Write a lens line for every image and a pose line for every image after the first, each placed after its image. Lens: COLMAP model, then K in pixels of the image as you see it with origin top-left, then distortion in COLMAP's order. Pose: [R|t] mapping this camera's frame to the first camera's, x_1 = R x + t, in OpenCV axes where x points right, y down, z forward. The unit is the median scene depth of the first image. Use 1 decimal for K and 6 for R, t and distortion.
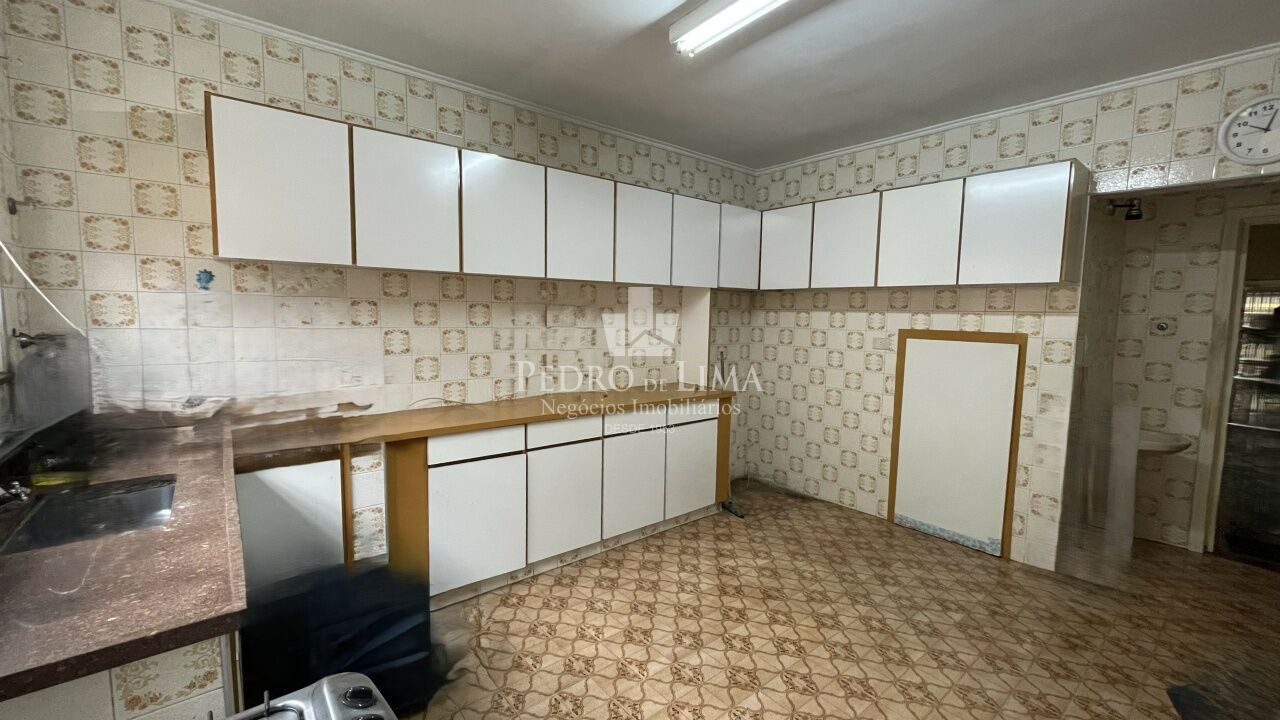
lens RADIAL K [[513.3, 0, 641.5], [0, 513.3, 356.9], [0, 0, 1]] dist [-0.004481, -0.000010]
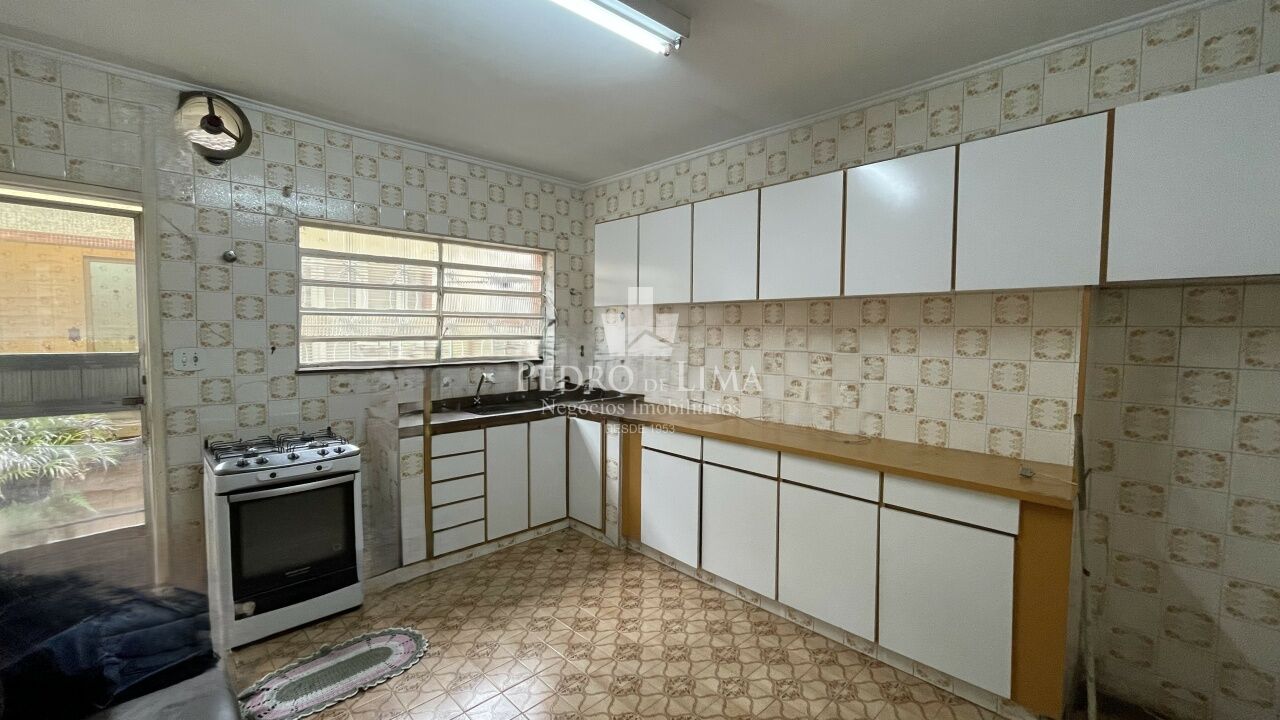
lens RADIAL K [[513.3, 0, 641.5], [0, 513.3, 356.9], [0, 0, 1]] dist [-0.004481, -0.000010]
pose [[0.102099, 0.039376, -0.993995, 0.811567], [-0.099473, 0.994612, 0.029183, -0.054304], [0.989788, 0.095896, 0.105466, 0.718792]]
